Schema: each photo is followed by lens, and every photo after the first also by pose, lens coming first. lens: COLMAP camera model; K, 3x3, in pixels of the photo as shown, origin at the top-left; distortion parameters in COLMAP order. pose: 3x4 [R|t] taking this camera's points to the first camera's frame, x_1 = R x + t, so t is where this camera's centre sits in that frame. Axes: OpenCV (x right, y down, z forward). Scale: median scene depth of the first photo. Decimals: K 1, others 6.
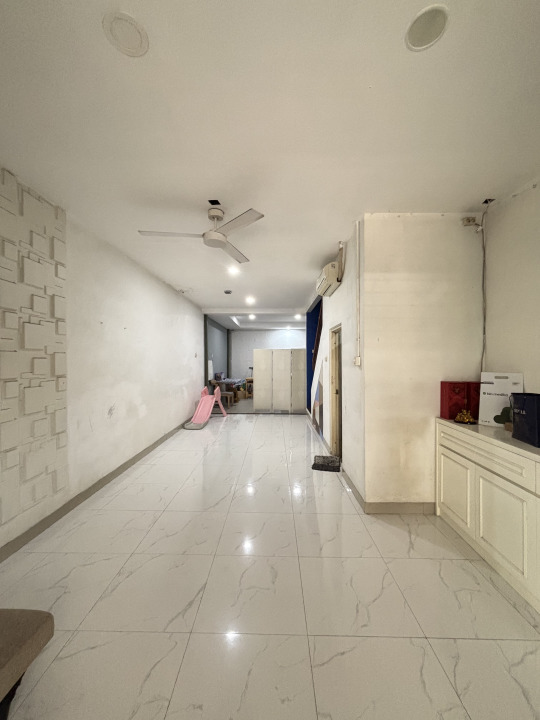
lens RADIAL K [[291.8, 0, 270.0], [0, 291.8, 361.6], [0, 0, 1]] dist [0.007935, -0.000563]
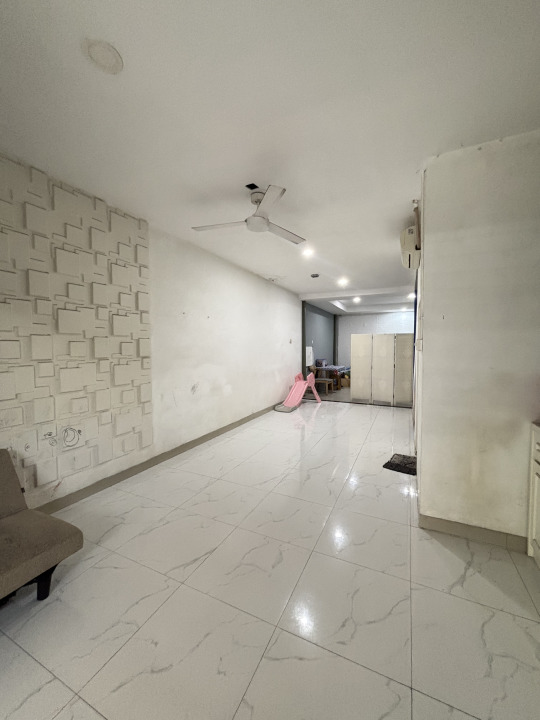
lens RADIAL K [[291.8, 0, 270.0], [0, 291.8, 361.6], [0, 0, 1]] dist [0.007935, -0.000563]
pose [[0.911115, 0.021846, -0.411572, 0.273610], [-0.003668, 0.998984, 0.044907, 0.010268], [0.412135, -0.039406, 0.910270, 0.082516]]
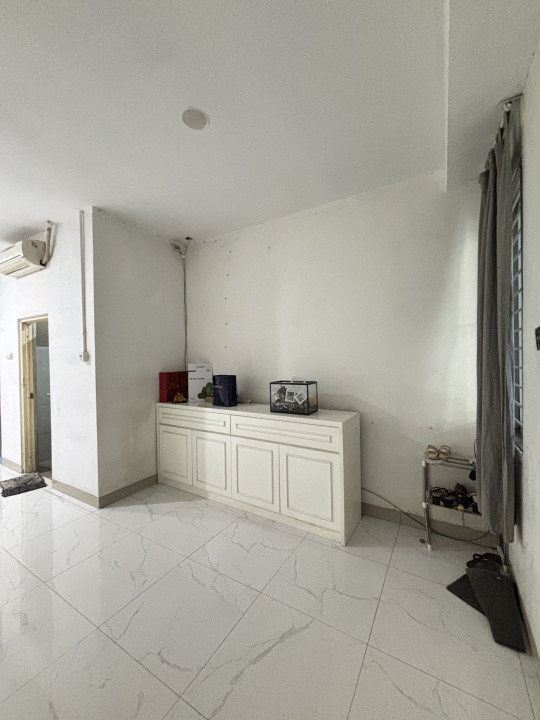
lens RADIAL K [[291.8, 0, 270.0], [0, 291.8, 361.6], [0, 0, 1]] dist [0.007935, -0.000563]
pose [[0.501341, -0.024124, 0.864913, -0.232165], [0.018348, 0.999683, 0.017248, 0.009437], [-0.865055, 0.007222, 0.501625, -0.007358]]
